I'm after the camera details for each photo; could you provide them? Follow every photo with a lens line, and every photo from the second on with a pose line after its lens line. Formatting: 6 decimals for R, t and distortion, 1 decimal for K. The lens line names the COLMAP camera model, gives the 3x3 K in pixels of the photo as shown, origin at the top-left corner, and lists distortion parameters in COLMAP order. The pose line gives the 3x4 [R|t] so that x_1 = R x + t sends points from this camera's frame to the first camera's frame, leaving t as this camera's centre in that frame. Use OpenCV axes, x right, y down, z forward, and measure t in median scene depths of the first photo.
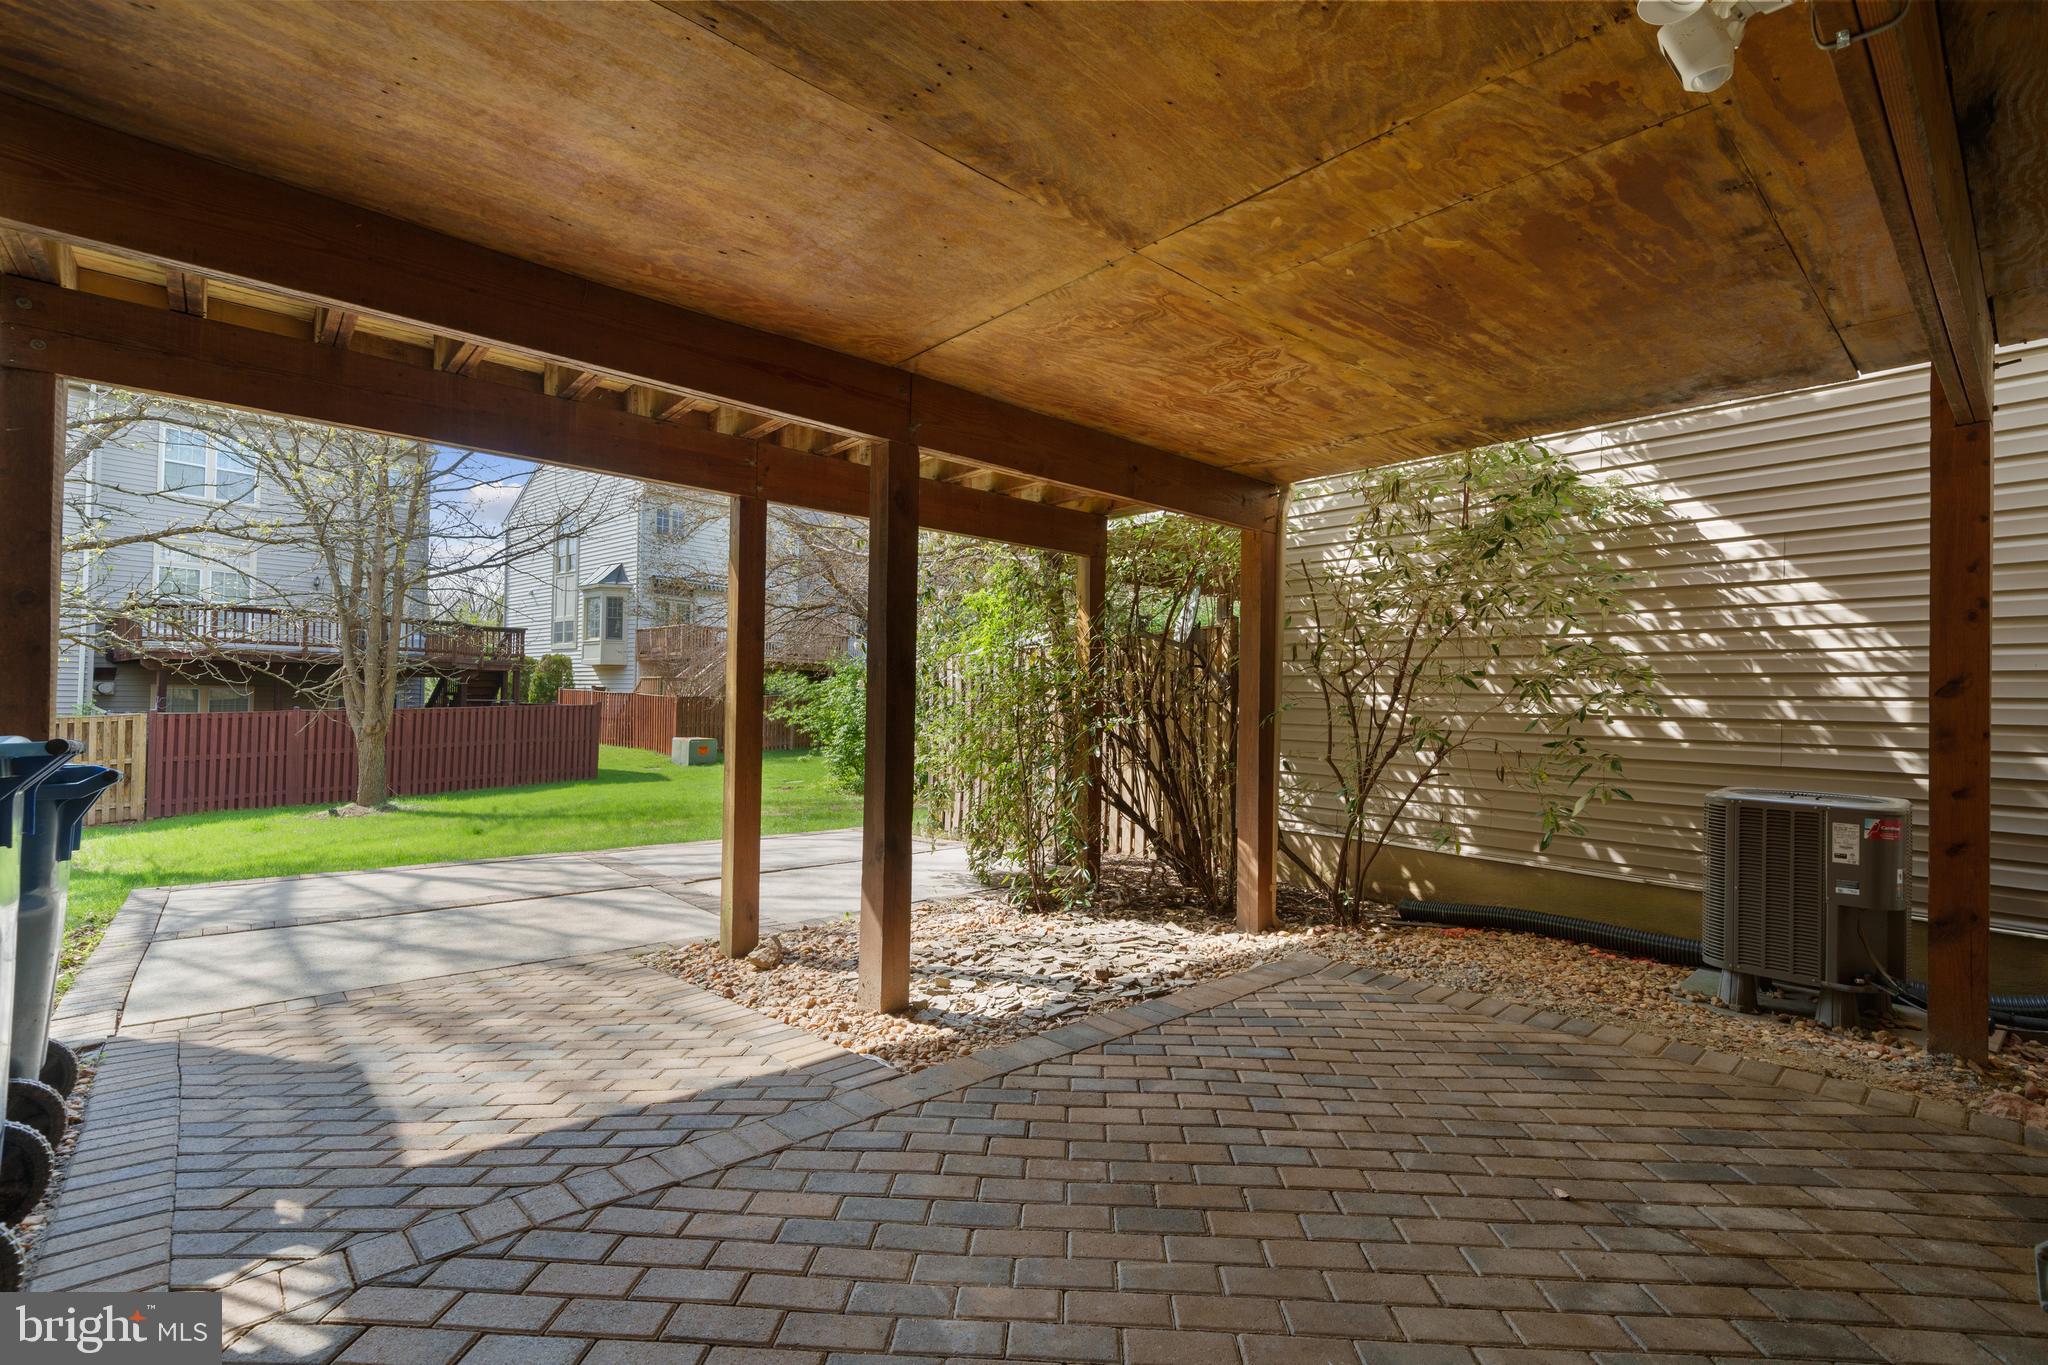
lens RADIAL K [[911.0, 0, 1063.3], [0, 911.0, 705.8], [0, 0, 1]] dist [0.001152, 0.000011]
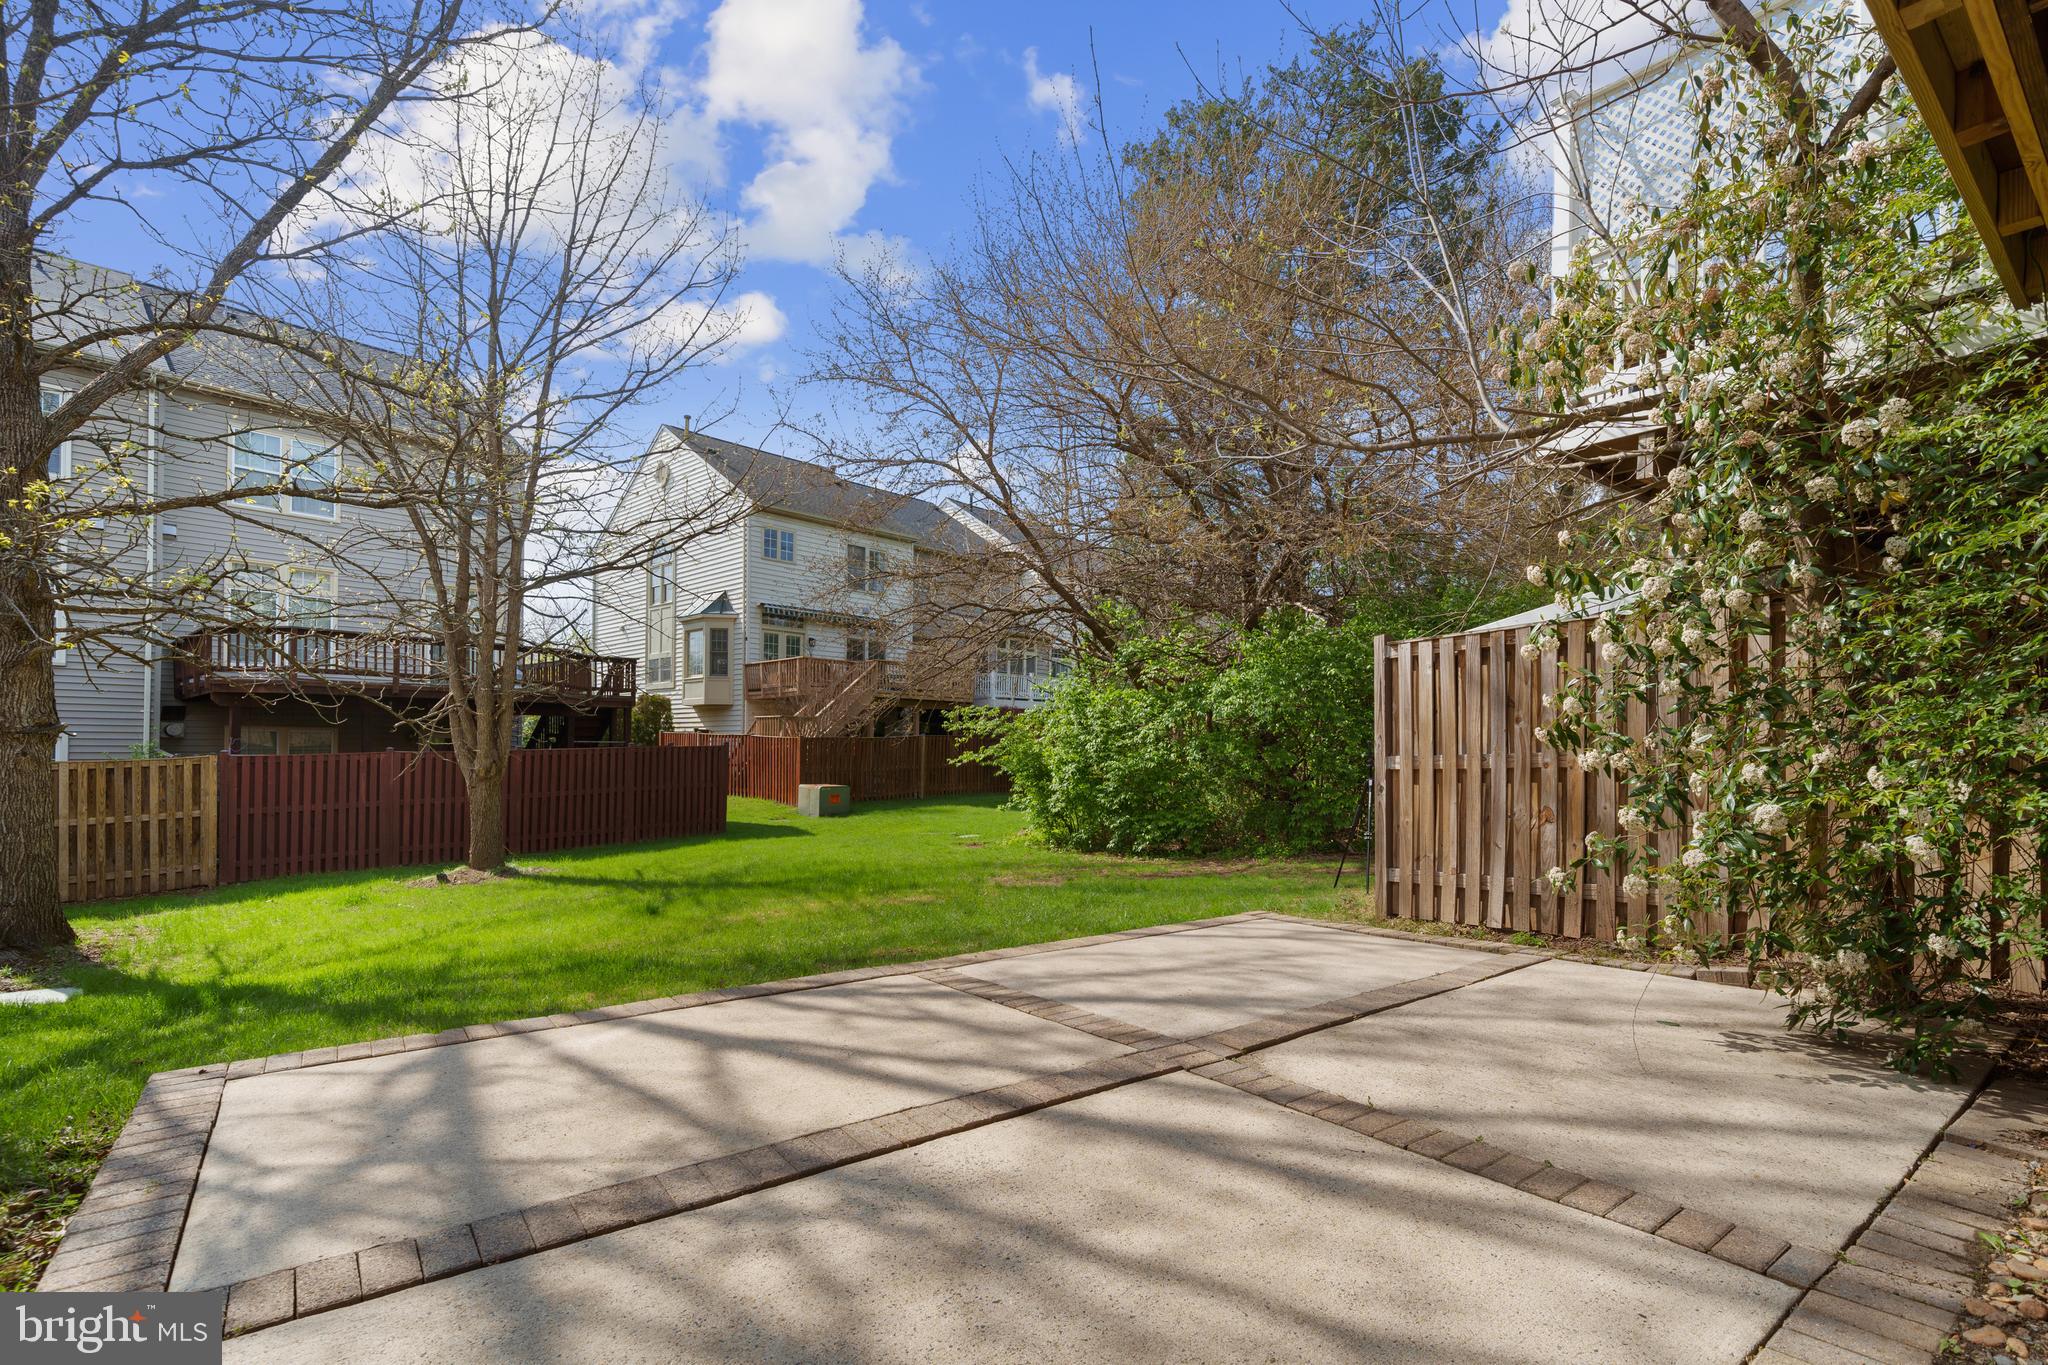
lens RADIAL K [[944.8, 0, 1082.3], [0, 944.8, 764.7], [0, 0, 1]] dist [-0.000150, 0.000142]
pose [[0.998536, -0.007651, -0.053542, -0.154927], [0.008297, 0.999895, 0.011857, 0.010657], [0.053445, -0.012284, 0.998495, 0.163819]]
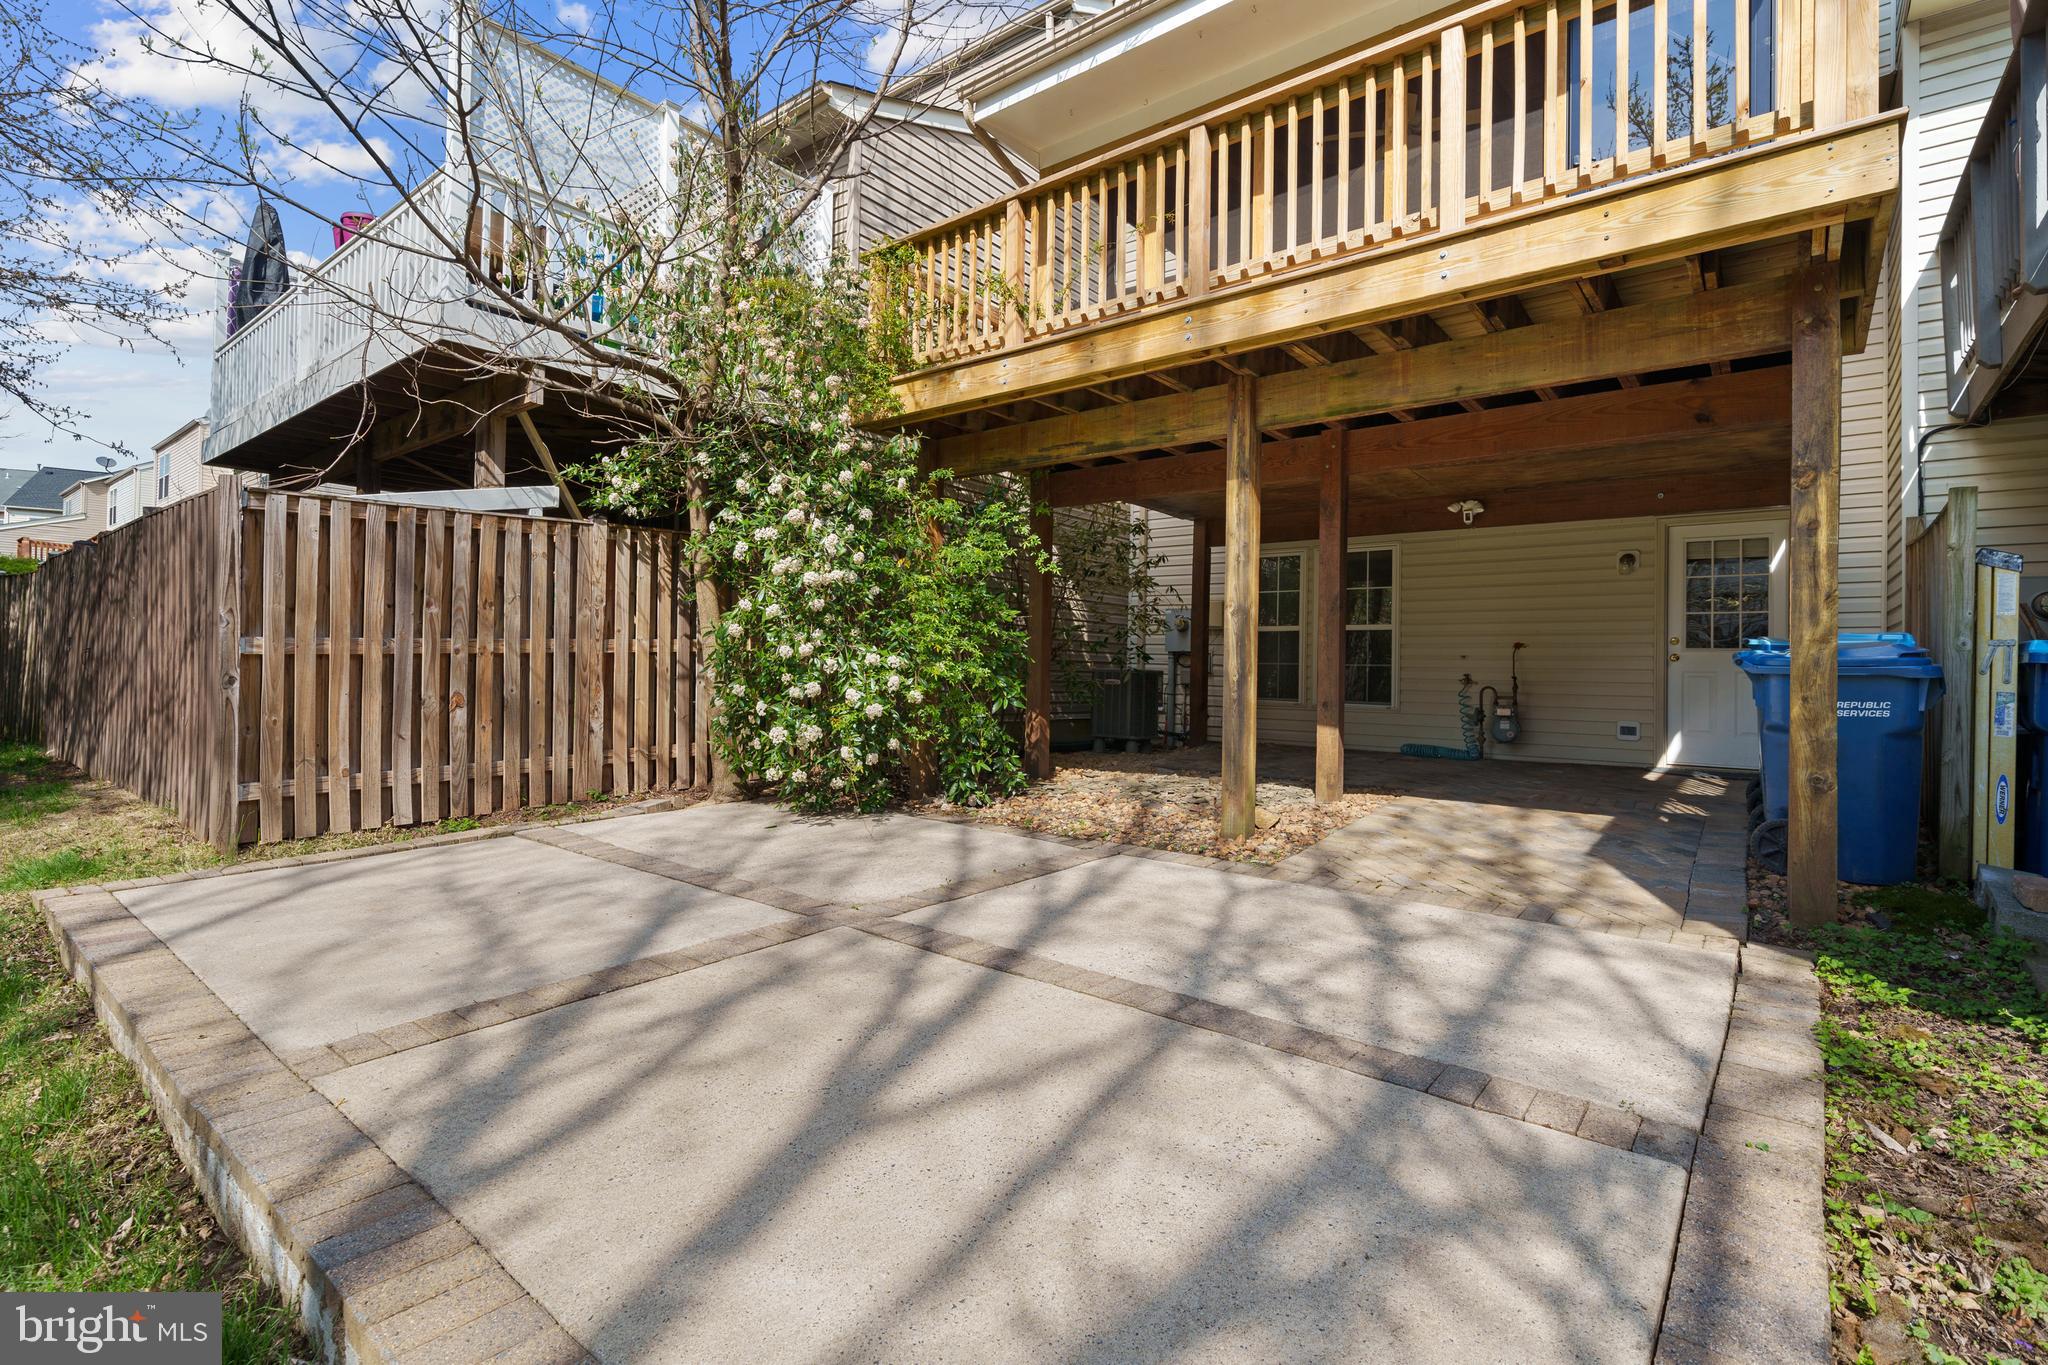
lens RADIAL K [[946.9, 0, 968.3], [0, 946.9, 661.5], [0, 0, 1]] dist [0.000433, -0.000887]
pose [[-0.118500, -0.009976, 0.992904, -0.391719], [-0.024361, 0.999678, 0.007136, 0.013156], [-0.992655, -0.023342, -0.118705, 0.388657]]
